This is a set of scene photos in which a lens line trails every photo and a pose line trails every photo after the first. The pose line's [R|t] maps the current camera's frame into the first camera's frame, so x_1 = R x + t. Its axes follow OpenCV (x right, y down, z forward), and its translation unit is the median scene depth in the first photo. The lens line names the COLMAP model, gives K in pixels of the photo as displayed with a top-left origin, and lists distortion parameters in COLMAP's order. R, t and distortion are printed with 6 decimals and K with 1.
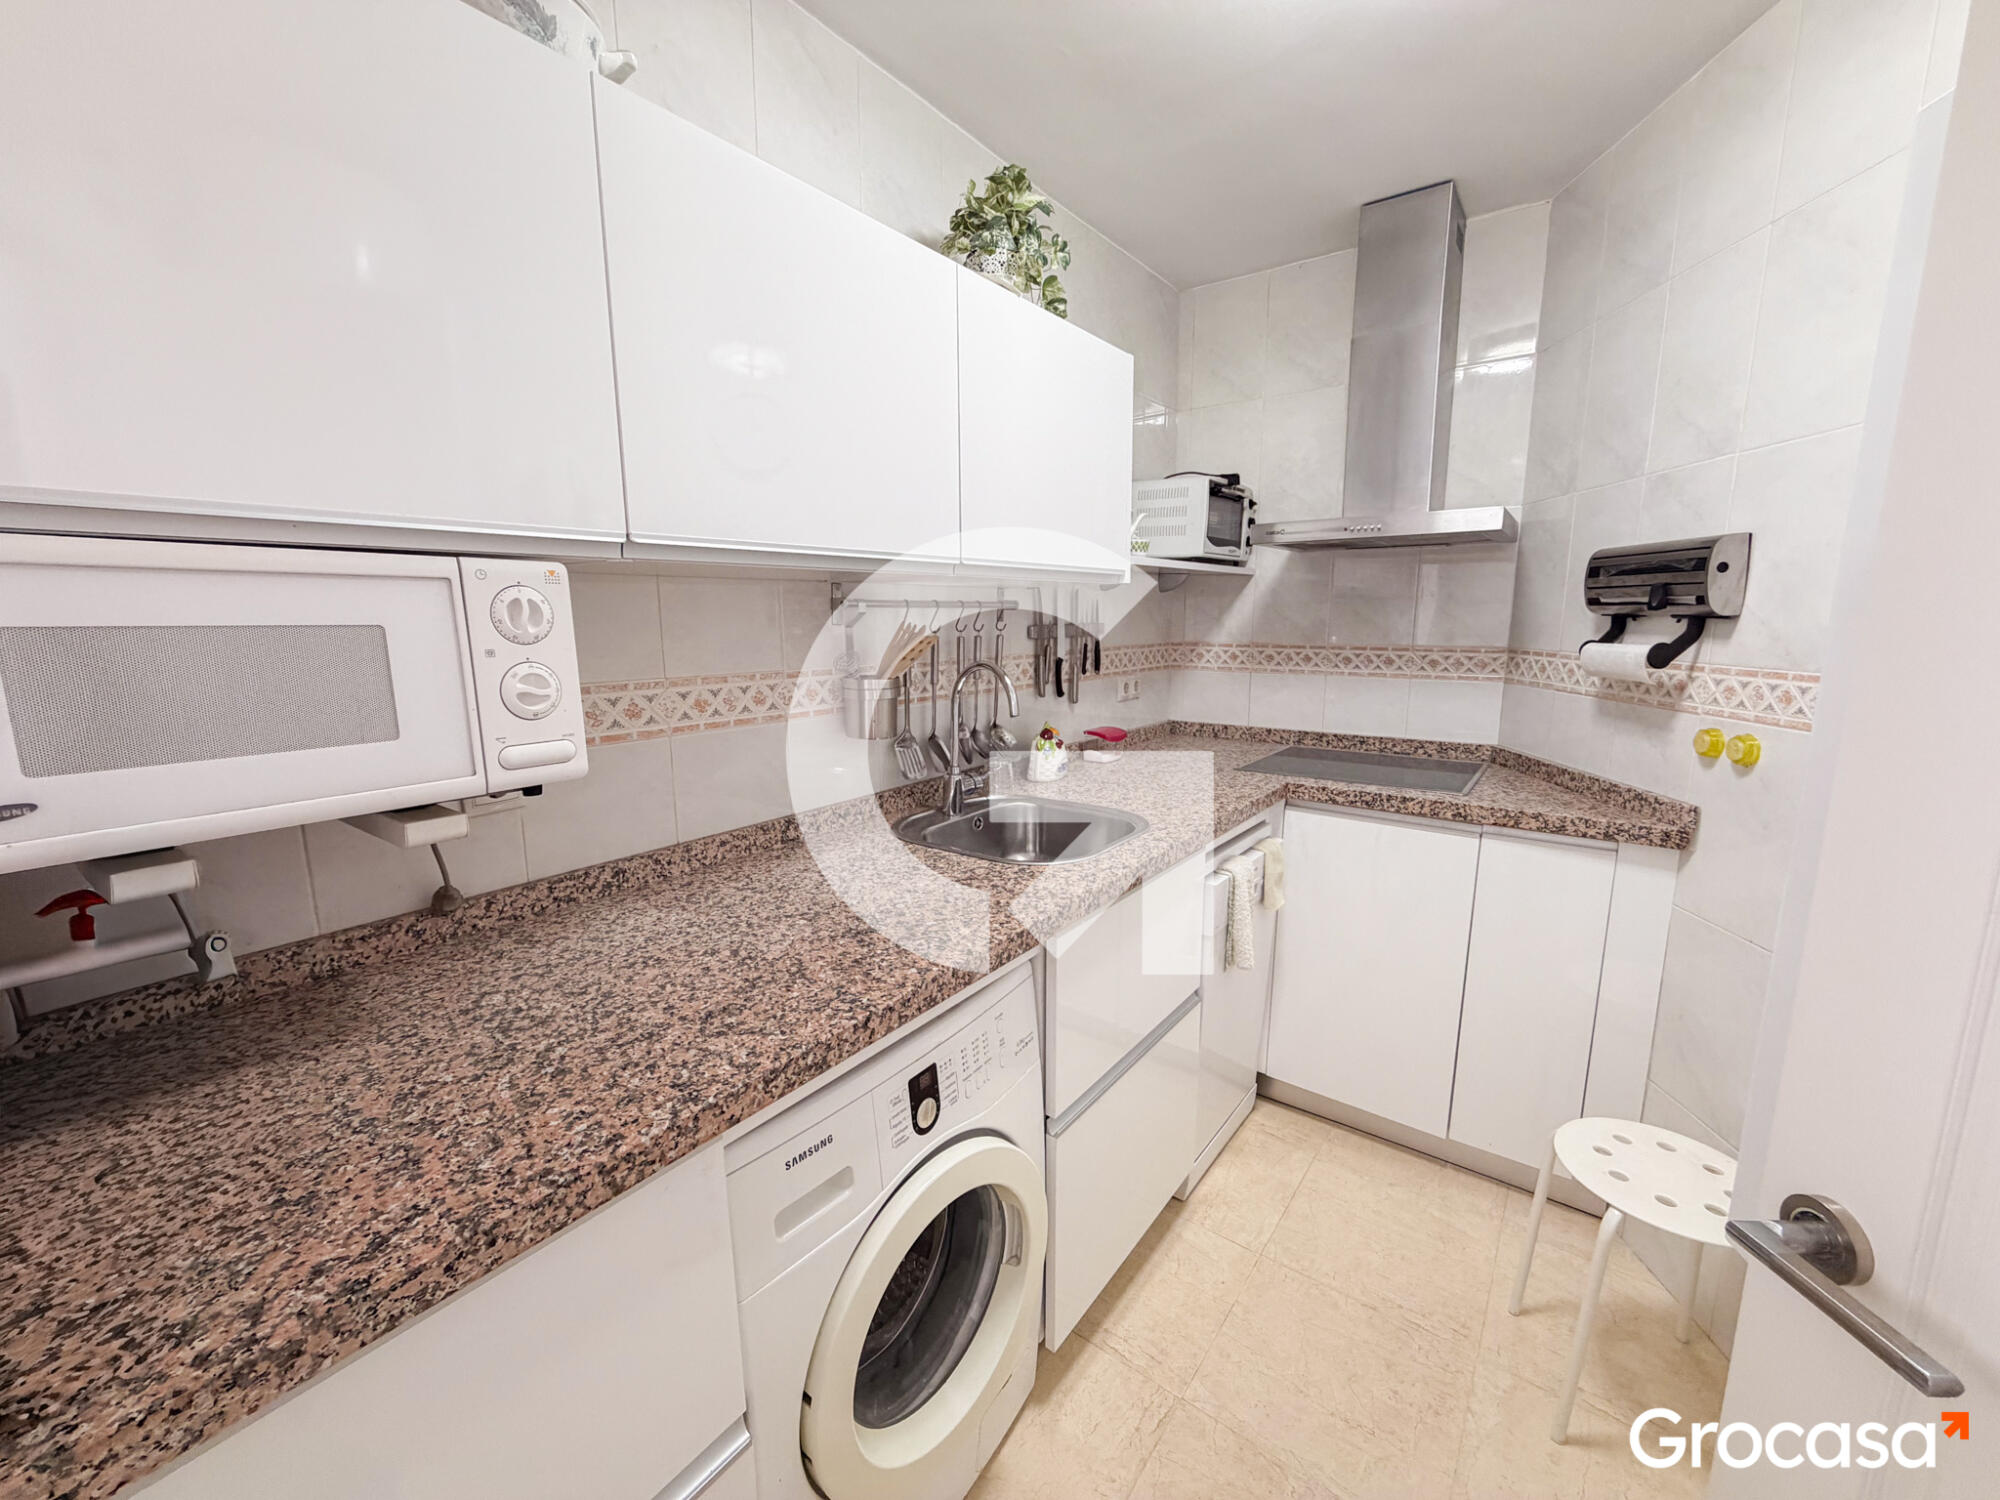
lens RADIAL K [[795.5, 0, 994.7], [0, 795.5, 750.7], [0, 0, 1]] dist [0.000551, 0.000005]
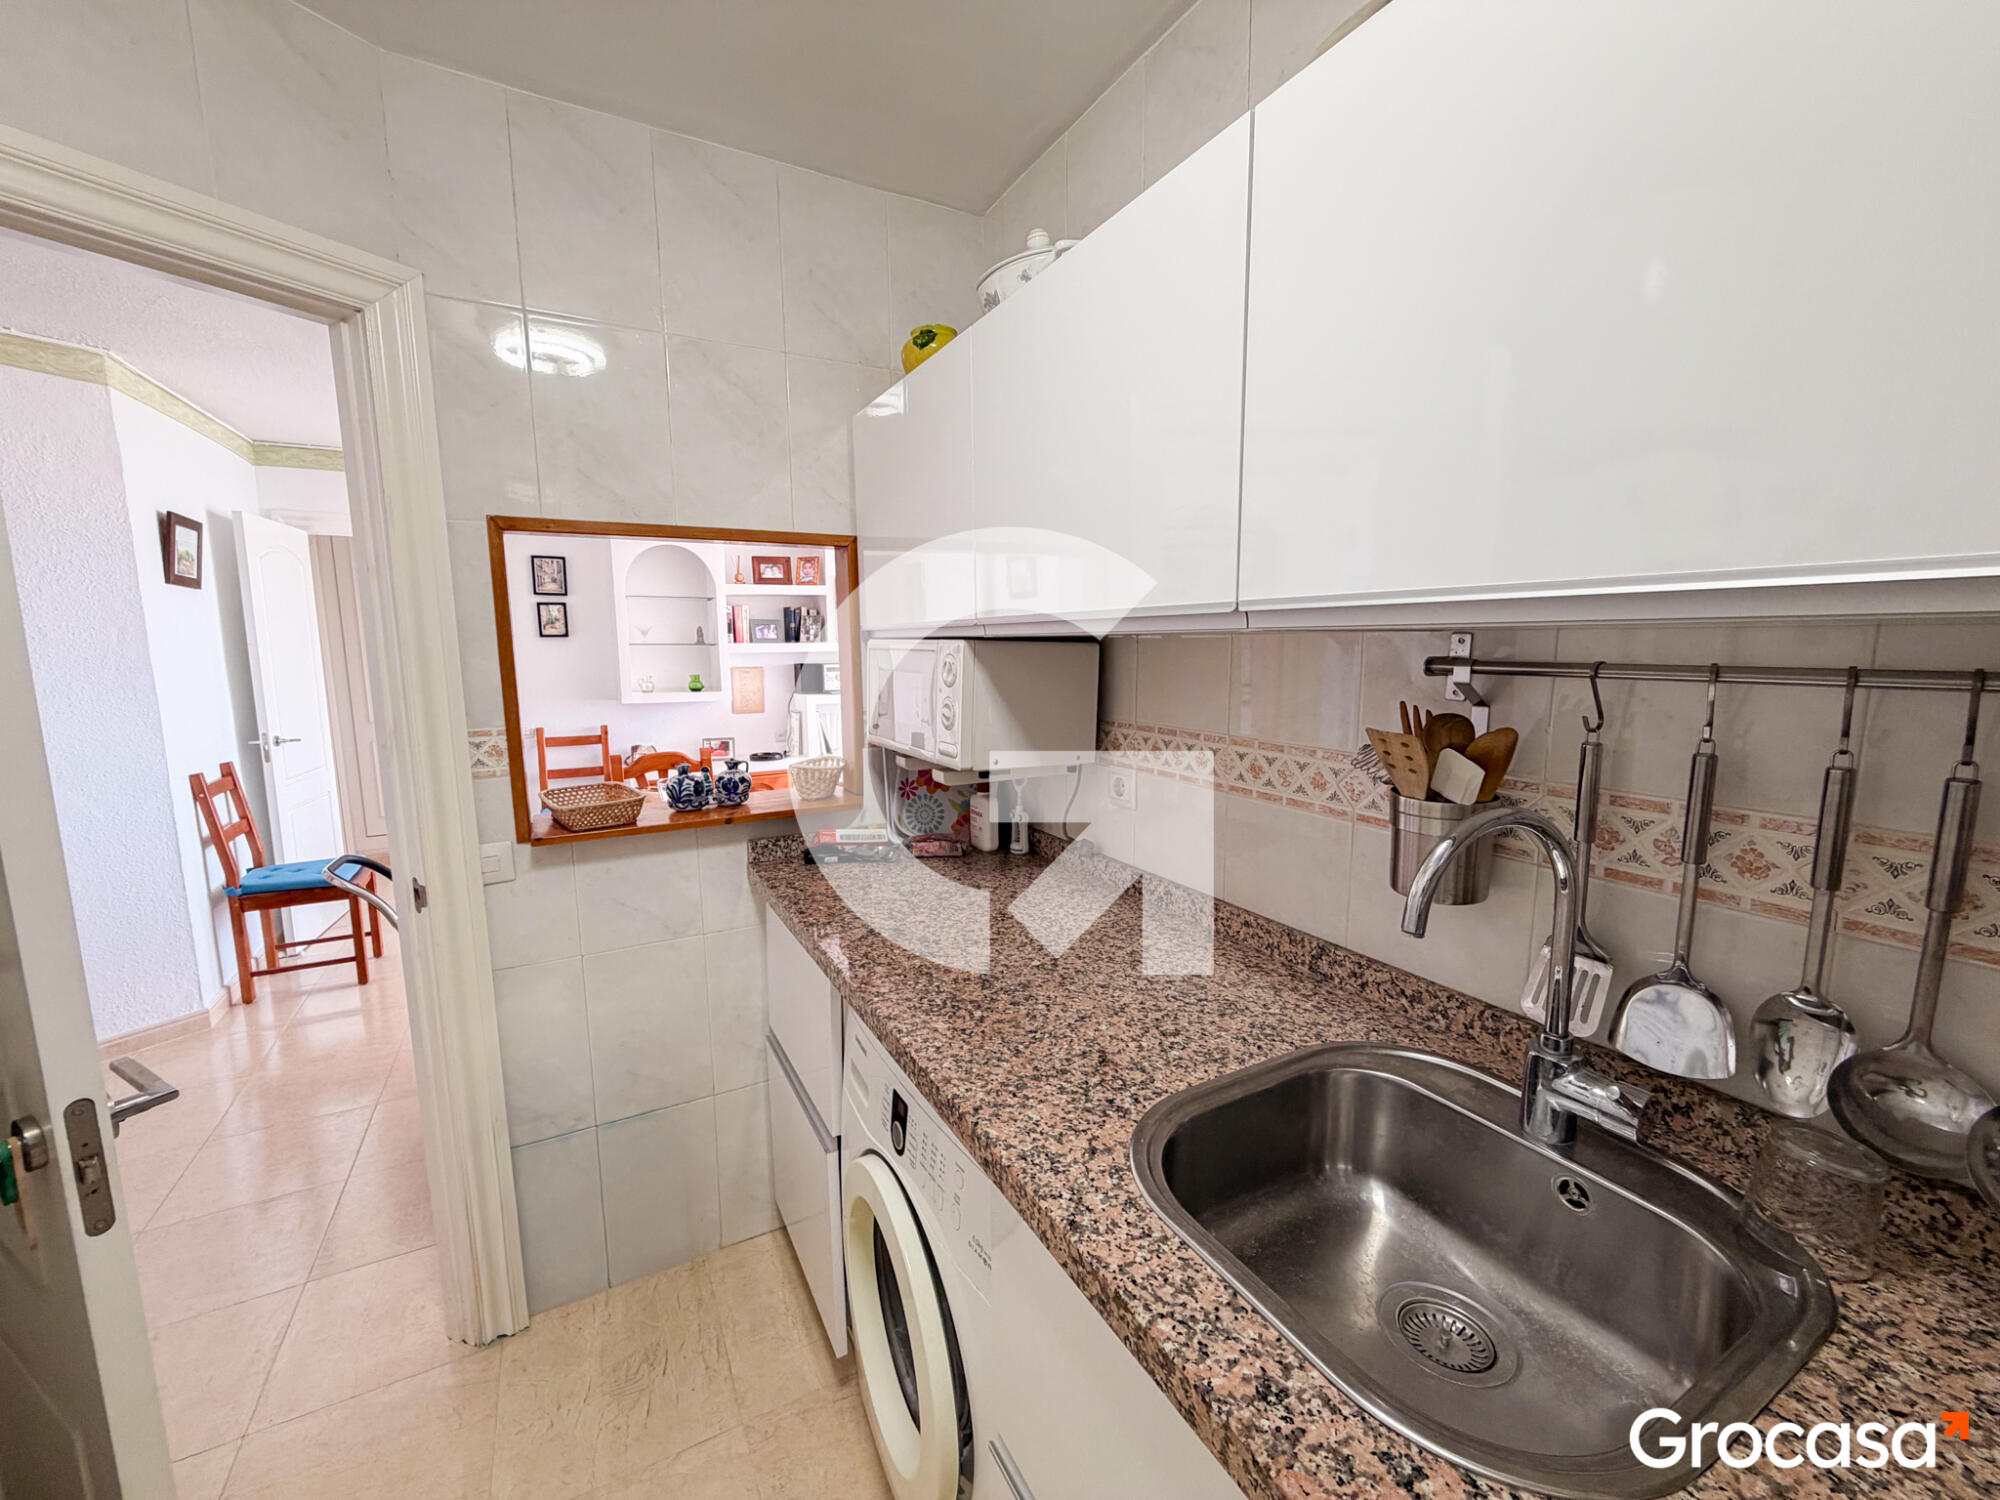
lens RADIAL K [[795.5, 0, 994.7], [0, 795.5, 750.7], [0, 0, 1]] dist [0.000551, 0.000005]
pose [[-0.412136, 0.136288, -0.900872, 0.593566], [-0.146088, 0.966072, 0.212985, -0.235792], [0.899334, 0.219385, -0.378243, 1.091292]]
